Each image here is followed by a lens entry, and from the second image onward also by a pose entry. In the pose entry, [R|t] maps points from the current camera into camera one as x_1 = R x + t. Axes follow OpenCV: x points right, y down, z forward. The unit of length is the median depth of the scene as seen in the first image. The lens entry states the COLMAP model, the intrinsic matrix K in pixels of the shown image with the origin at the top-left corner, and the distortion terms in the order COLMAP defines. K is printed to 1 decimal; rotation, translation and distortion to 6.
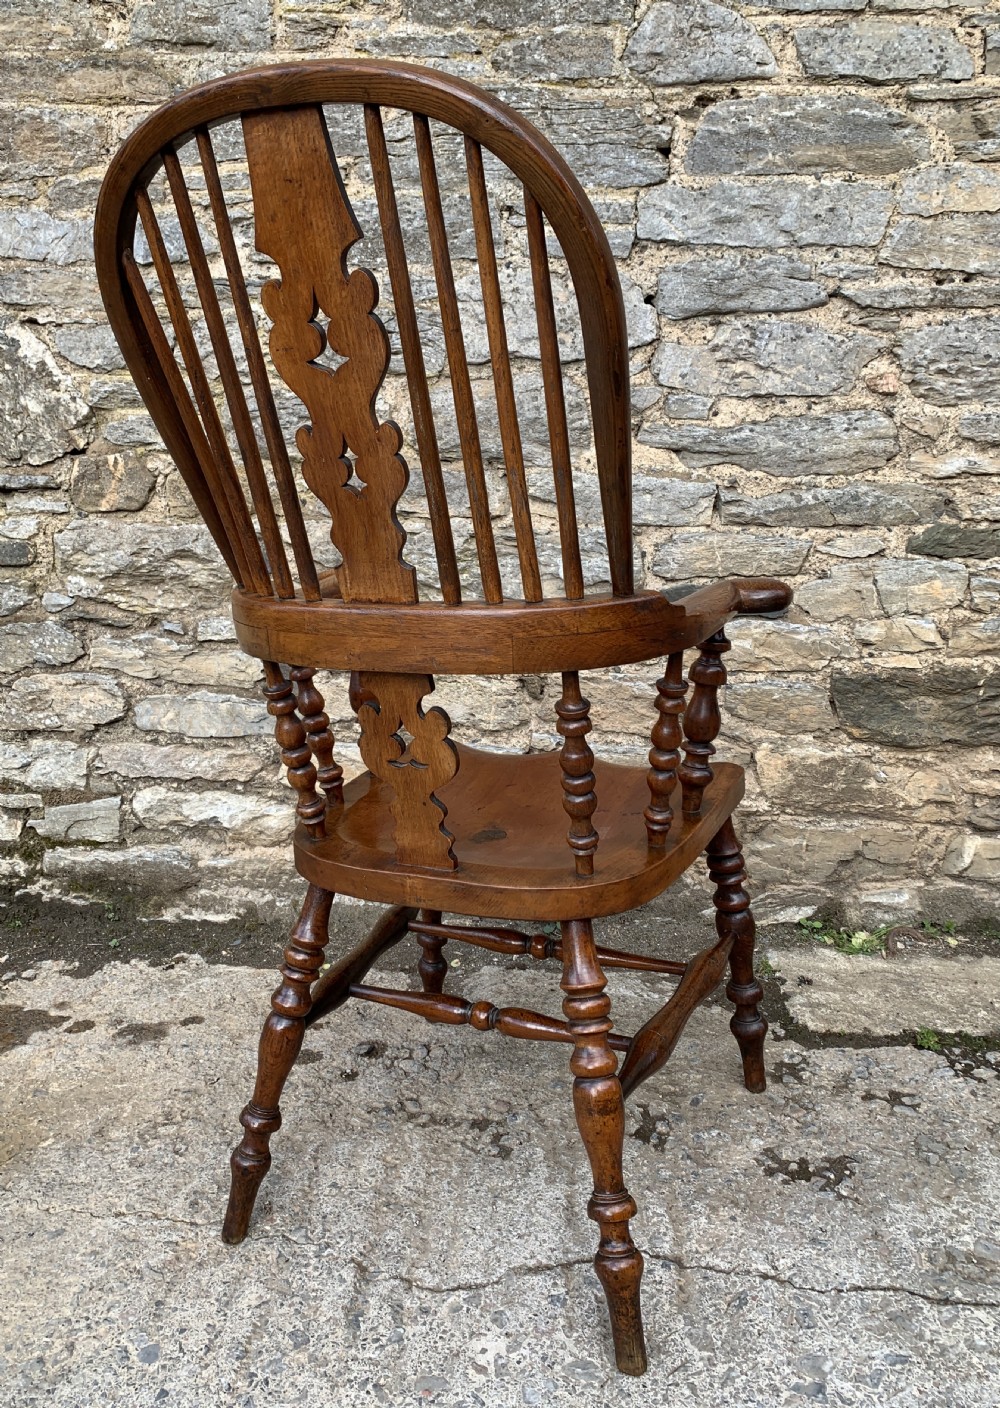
lens RADIAL K [[1152.0, 0, 478.0], [0, 1152.0, 608.0], [0, 0, 1]] dist [0.017742, -0.008677]
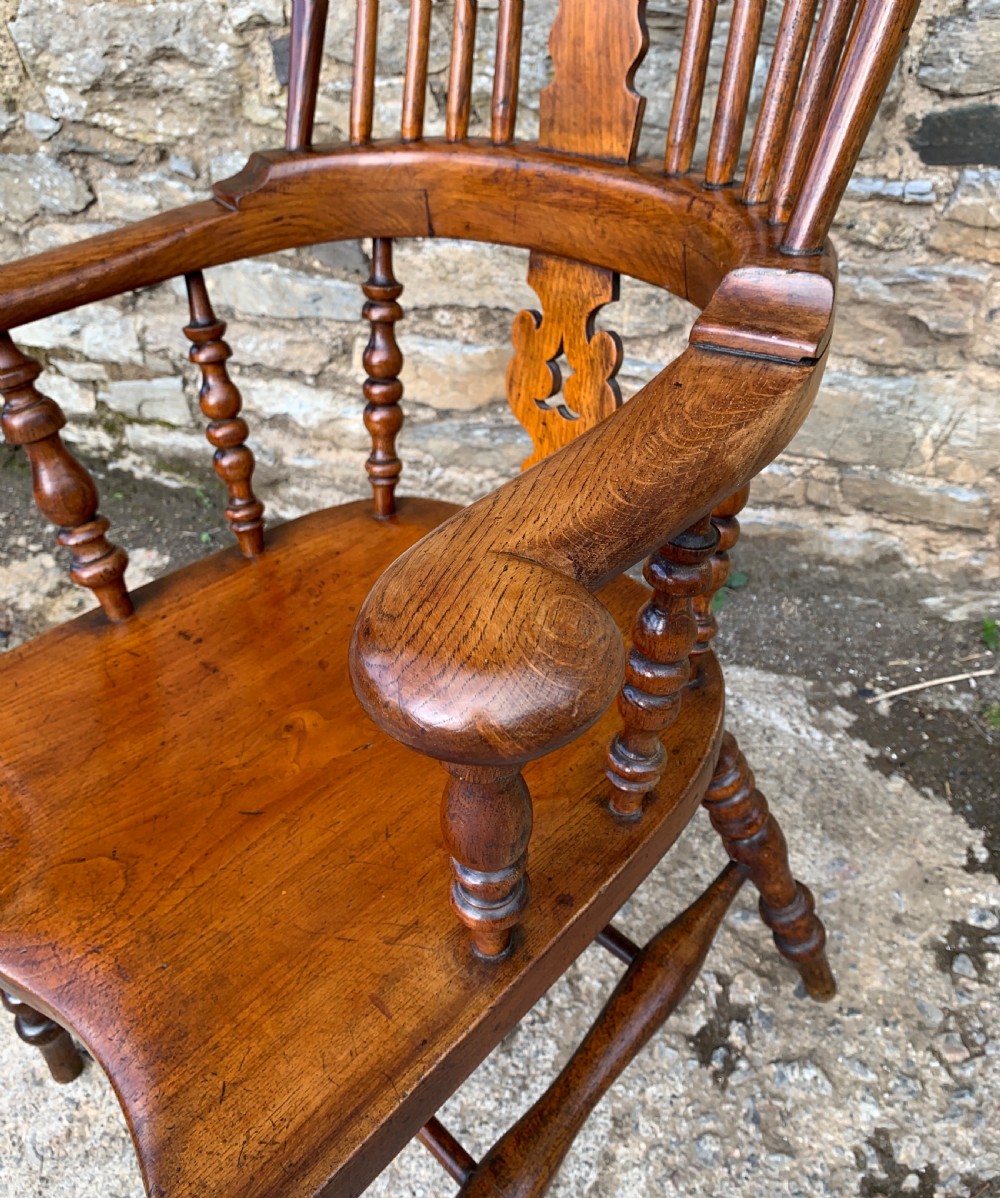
lens RADIAL K [[1033.6, 0, 504.3], [0, 1033.6, 525.8], [0, 0, 1]] dist [-0.001293, 0.009386]
pose [[0.954502, 0.103512, -0.279664, 0.128805], [0.054515, 0.861449, 0.504910, -0.108486], [0.293180, -0.497183, 0.816612, 0.461760]]
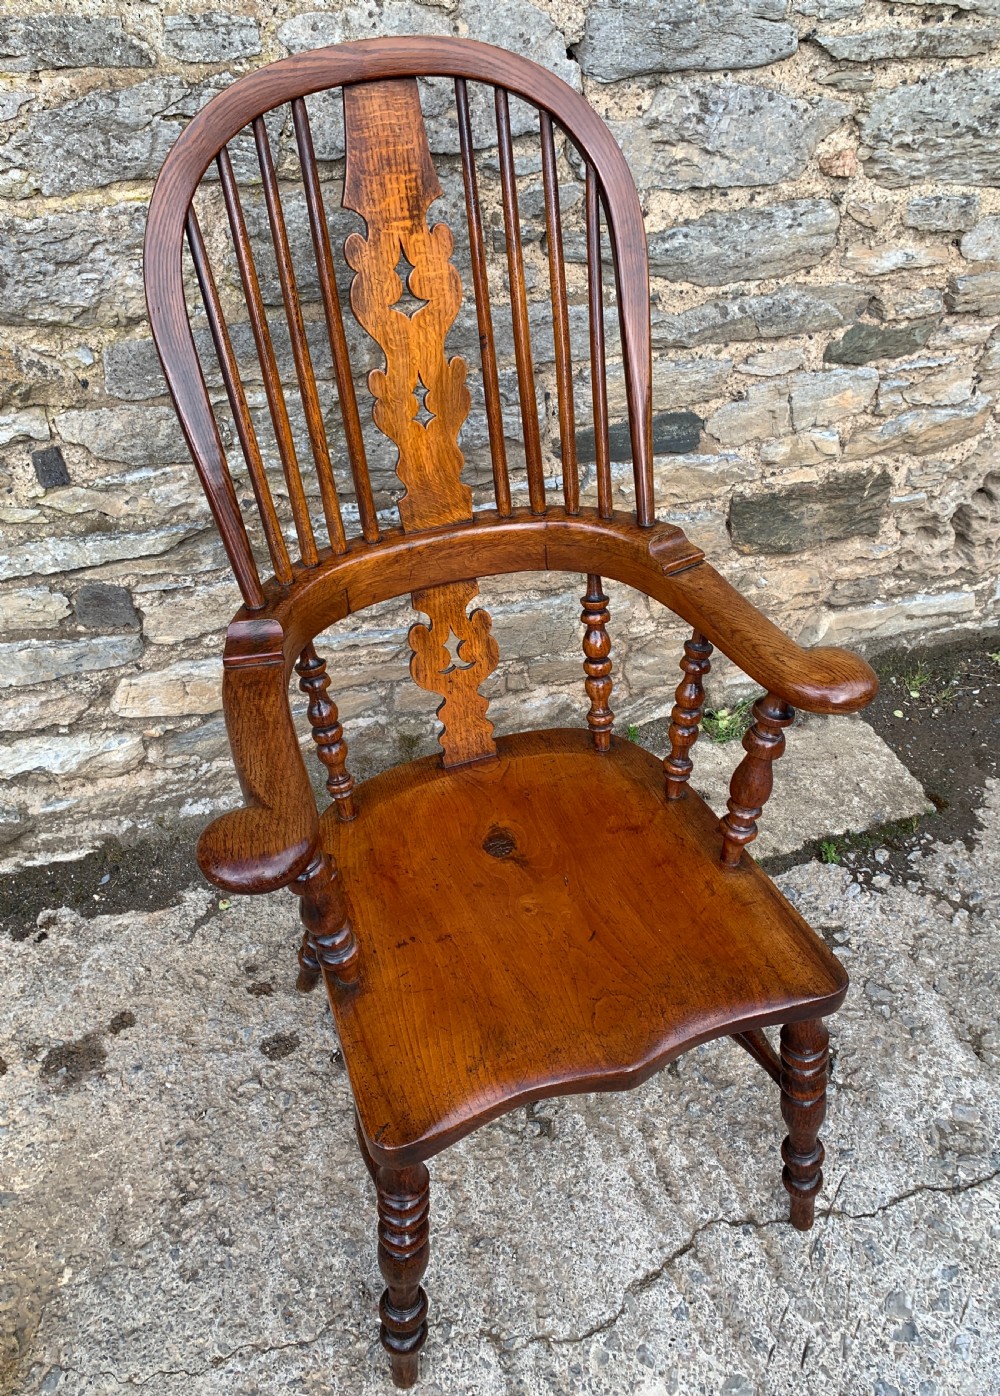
lens RADIAL K [[1111.0, 0, 497.0], [0, 1111.0, 662.3], [0, 0, 1]] dist [0.005512, 0.004836]
pose [[0.917631, -0.224229, 0.328139, -0.188146], [0.015076, 0.844688, 0.535046, -0.313419], [-0.397148, -0.486028, 0.778492, 0.329516]]
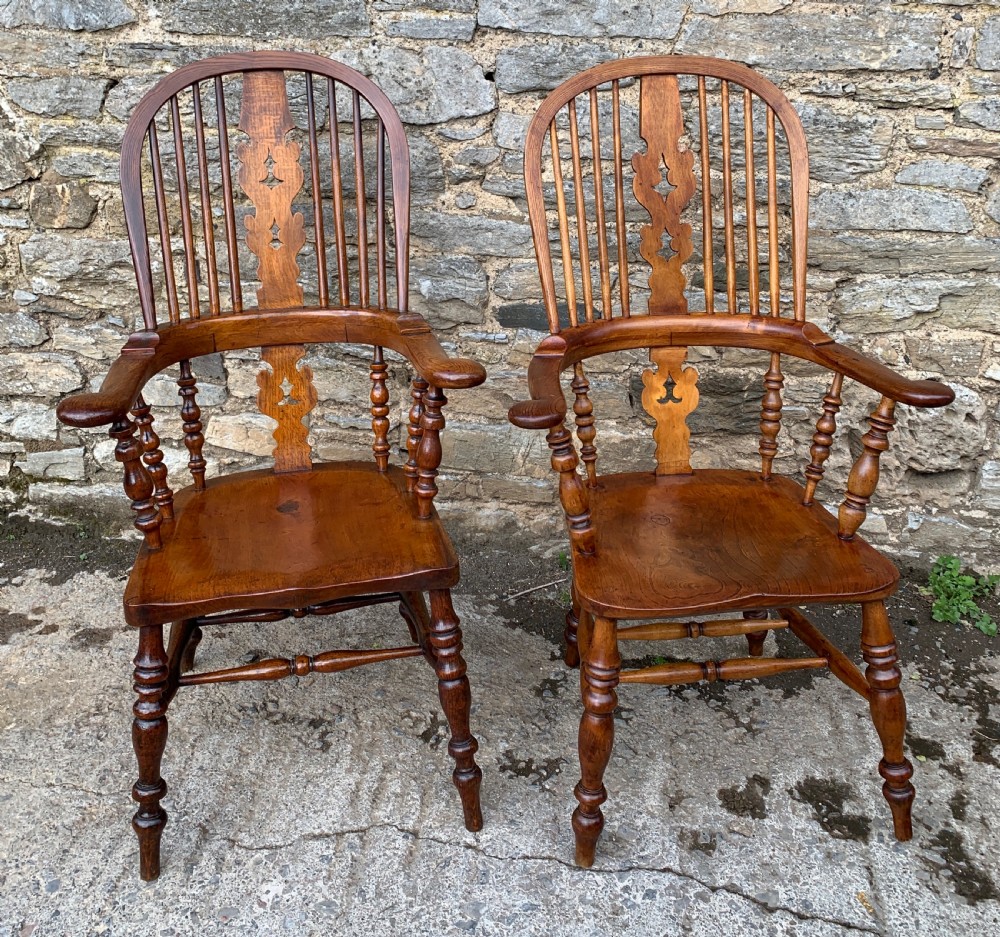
lens RADIAL K [[1071.0, 0, 501.4], [0, 1071.0, 323.1], [0, 0, 1]] dist [0.098568, -0.219725]
pose [[0.999532, 0.023829, -0.019207, 0.188435], [-0.020078, 0.984165, 0.176114, -0.209782], [0.023099, -0.175646, 0.984182, -0.159812]]
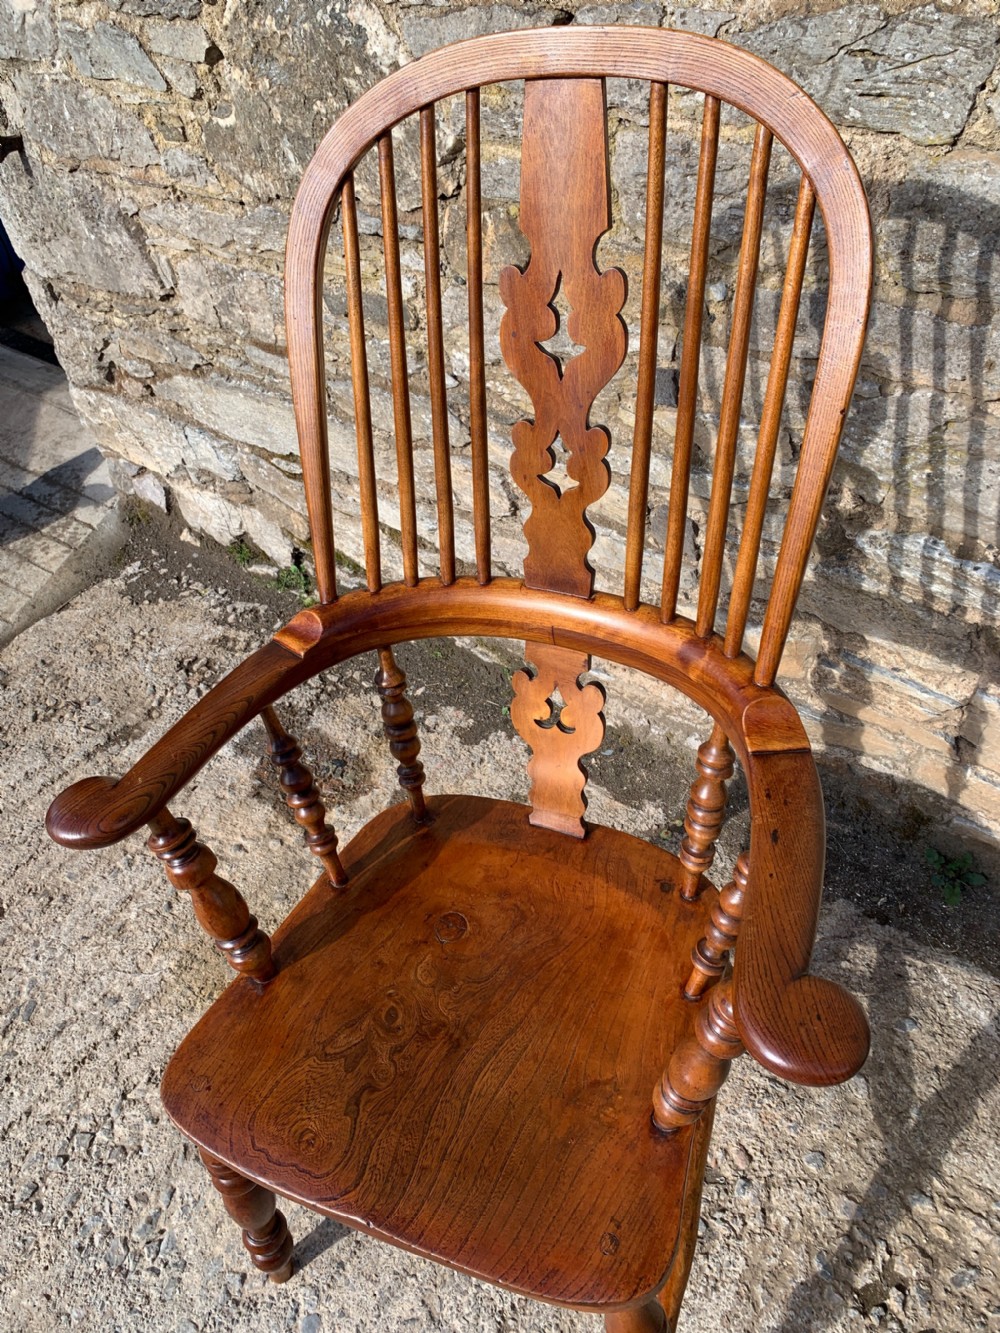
lens RADIAL K [[1022.4, 0, 503.9], [0, 1022.4, 673.5], [0, 0, 1]] dist [0.012701, -0.003953]
pose [[0.840318, 0.310420, -0.444416, 0.084039], [0.019914, 0.801583, 0.597552, -0.302426], [0.541728, -0.510984, 0.667403, 0.436391]]
